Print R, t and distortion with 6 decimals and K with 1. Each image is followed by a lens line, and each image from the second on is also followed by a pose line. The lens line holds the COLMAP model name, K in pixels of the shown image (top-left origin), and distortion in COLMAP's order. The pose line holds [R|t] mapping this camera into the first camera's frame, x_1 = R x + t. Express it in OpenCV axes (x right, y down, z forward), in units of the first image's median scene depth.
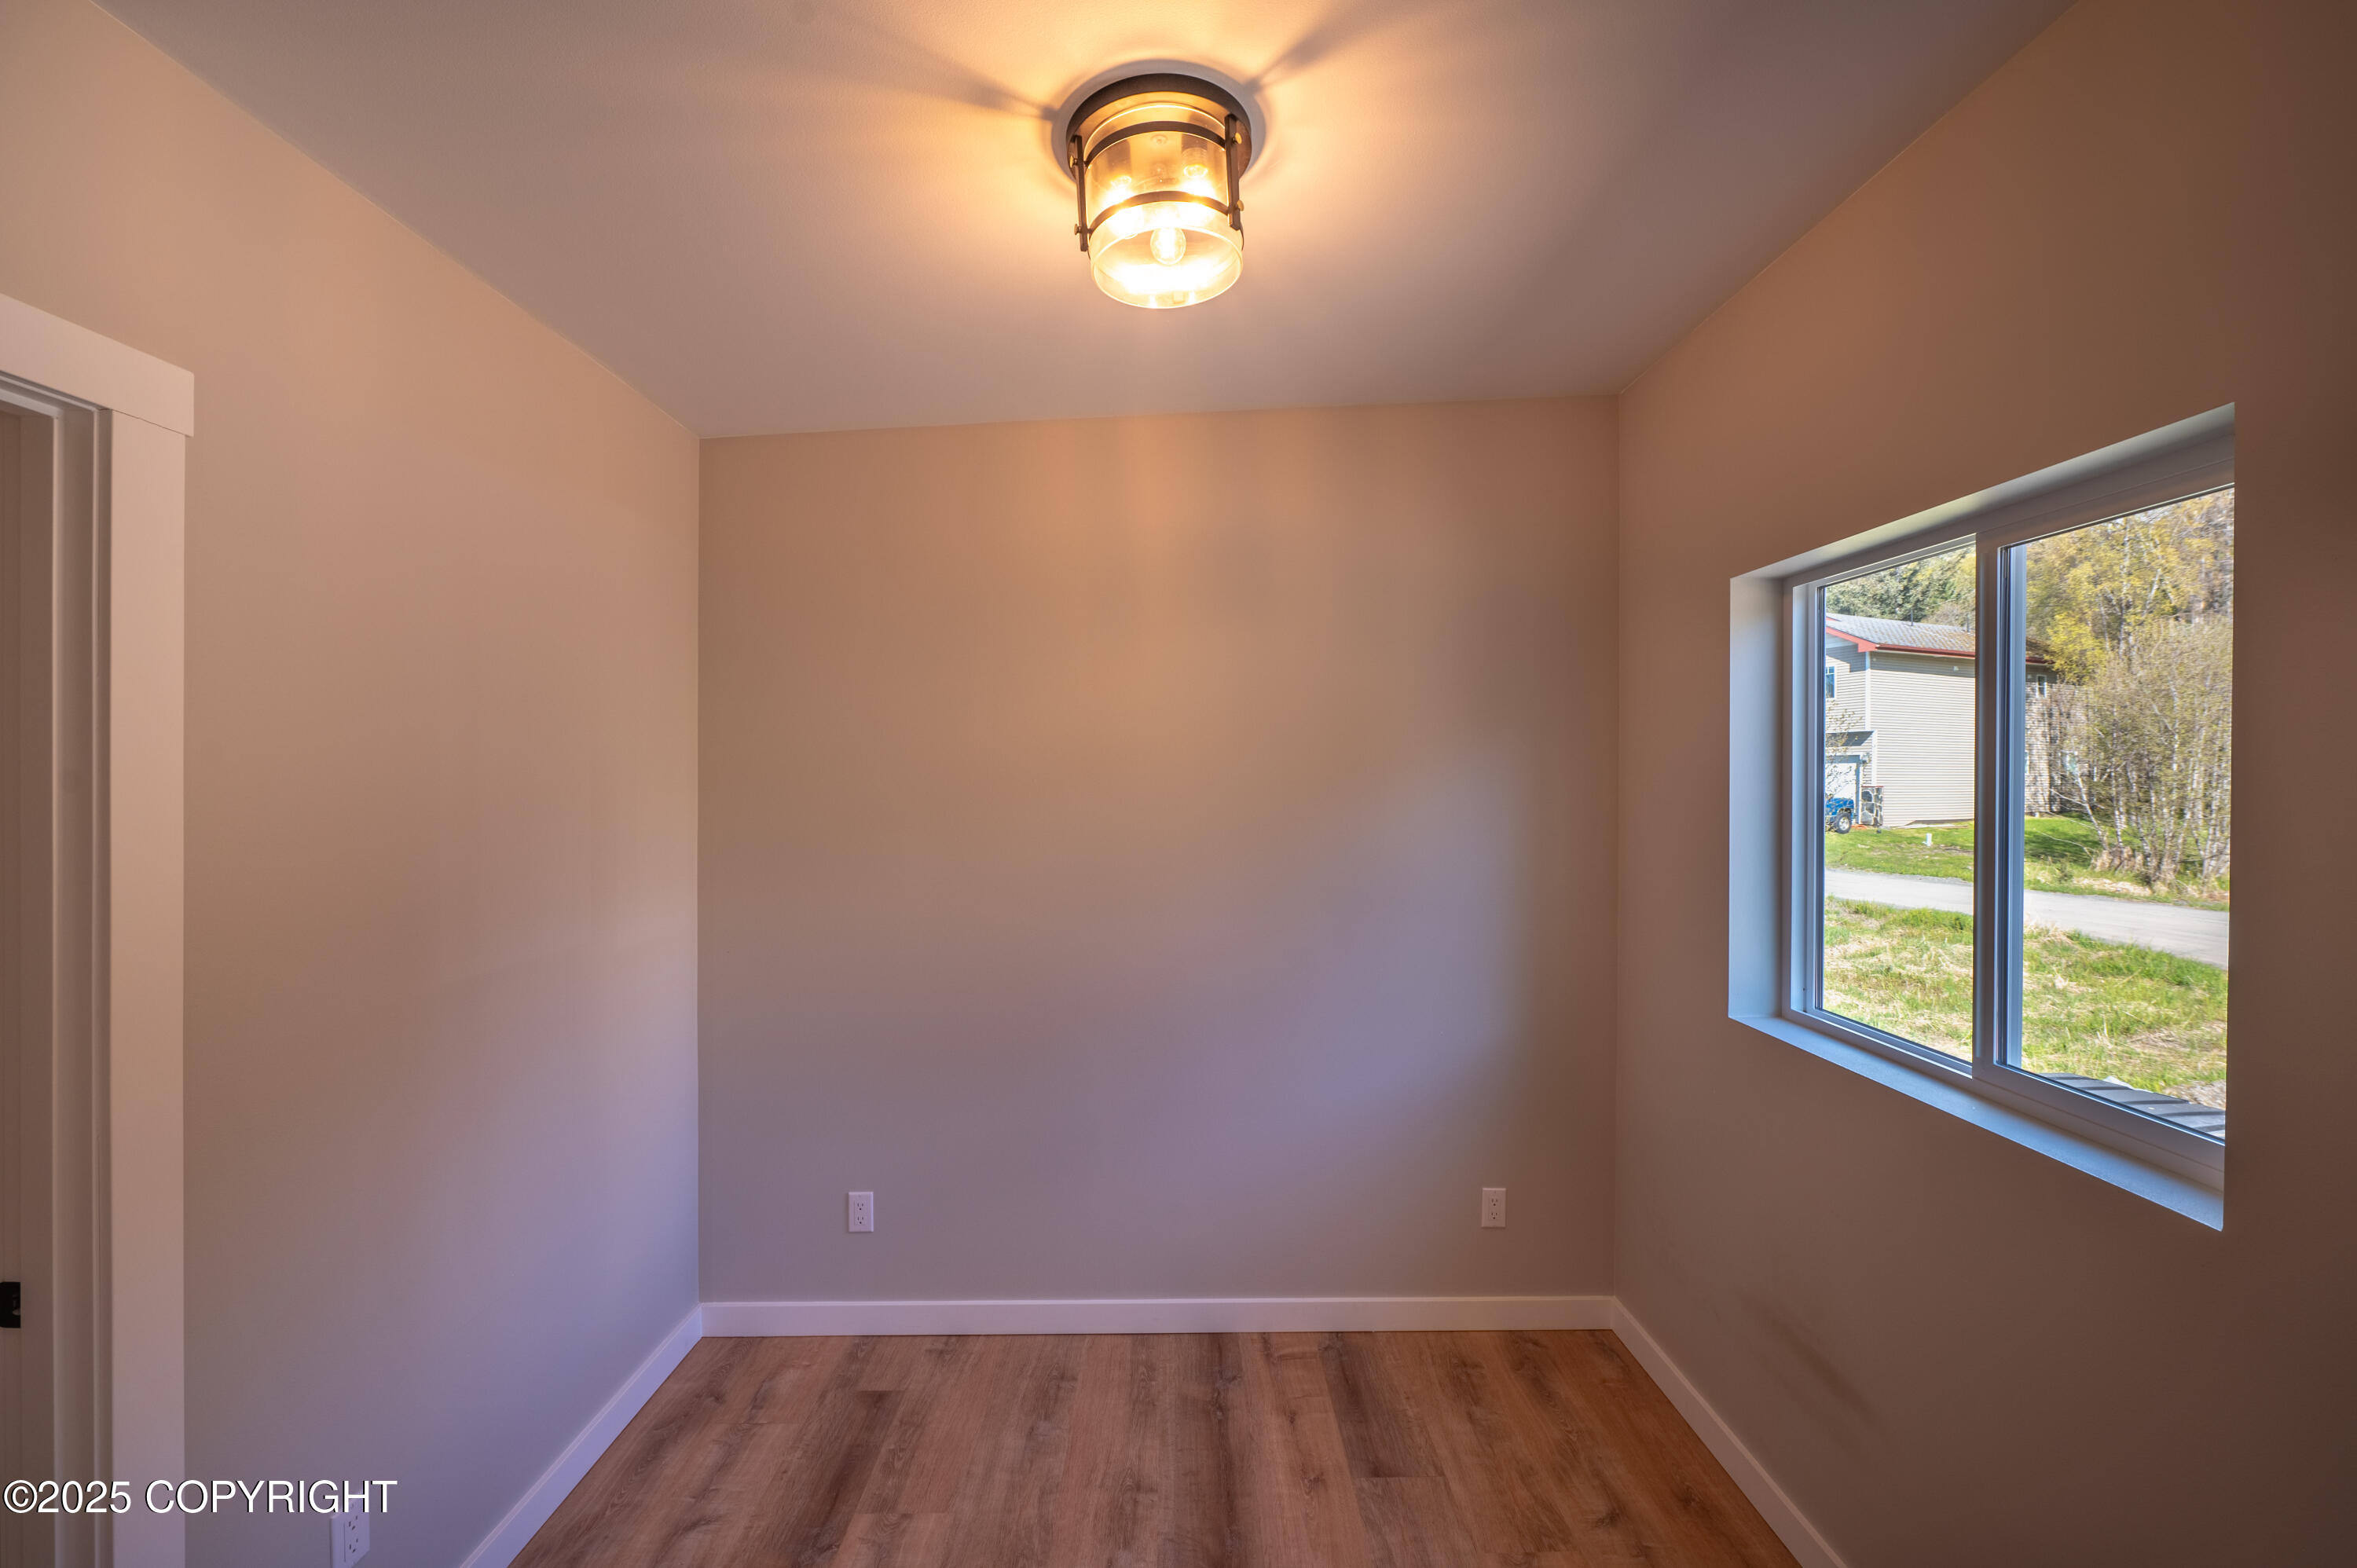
lens RADIAL K [[939.0, 0, 1182.7], [0, 939.0, 775.7], [0, 0, 1]] dist [-0.006187, -0.000774]
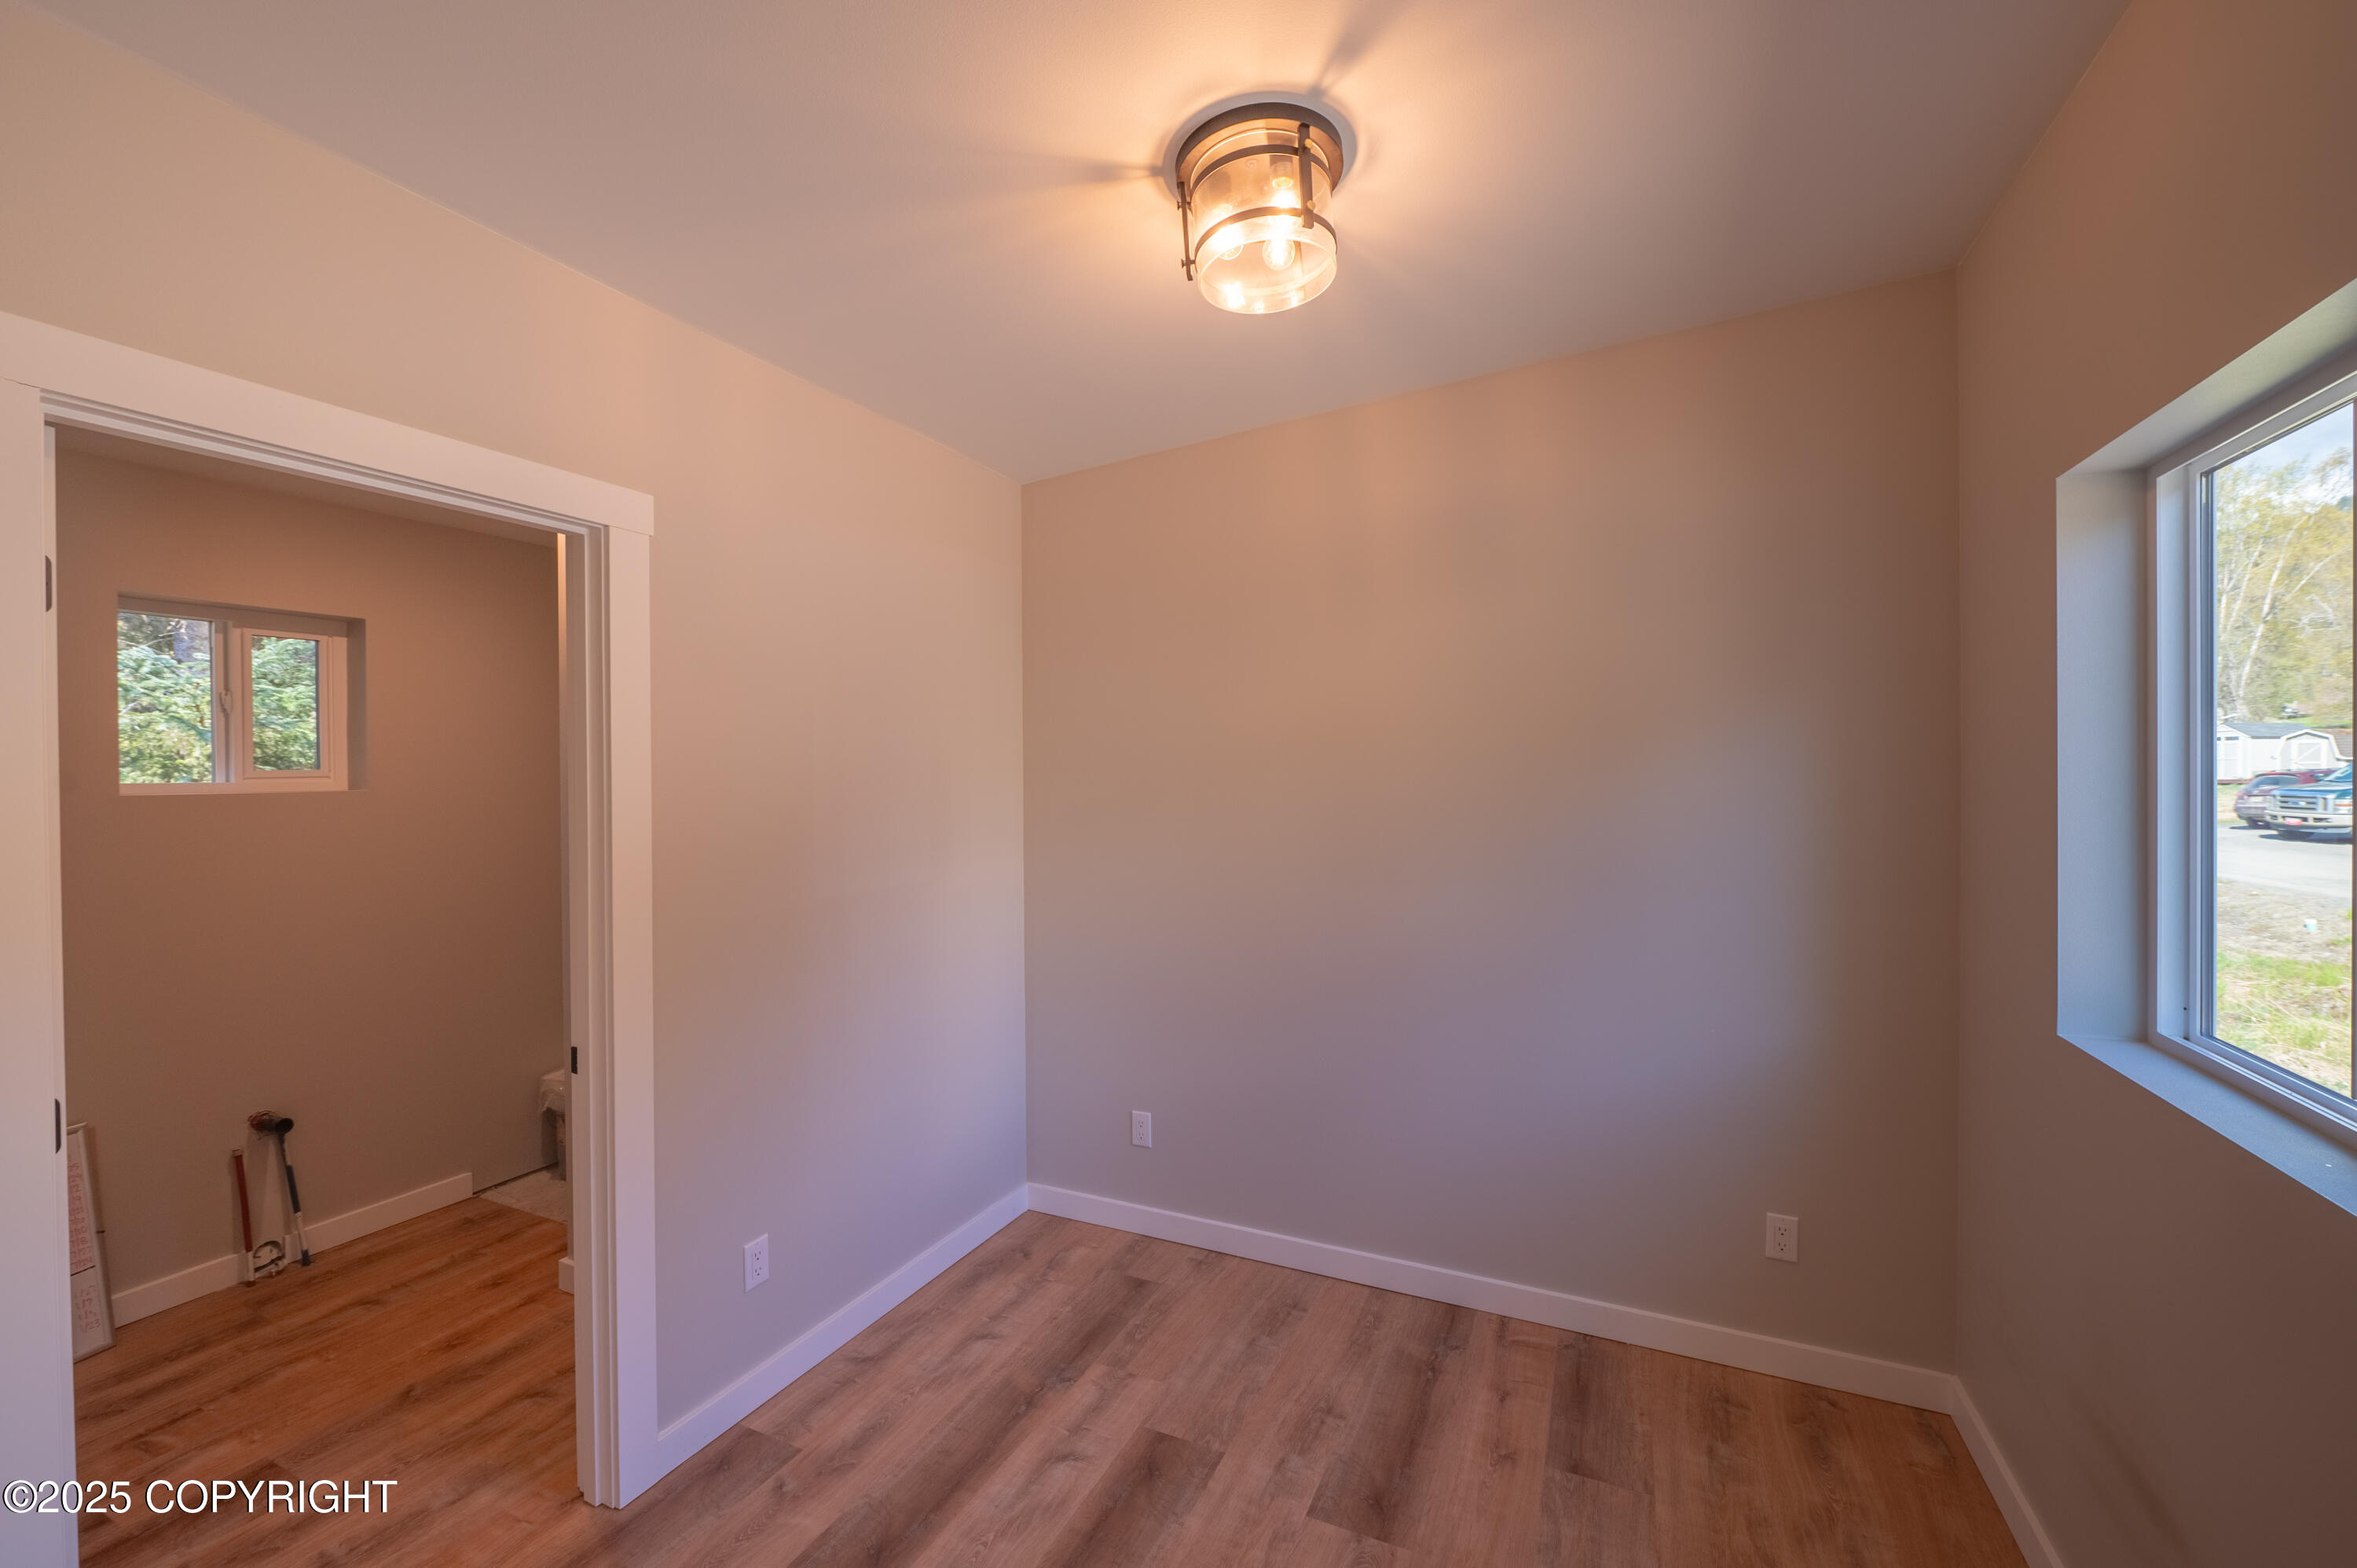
lens RADIAL K [[933.8, 0, 1173.7], [0, 933.8, 776.1], [0, 0, 1]] dist [-0.007512, -0.000435]
pose [[0.897985, -0.007593, -0.439961, 0.252706], [0.009548, 0.999952, 0.002228, 0.030440], [0.439923, -0.006202, 0.898014, -0.025721]]
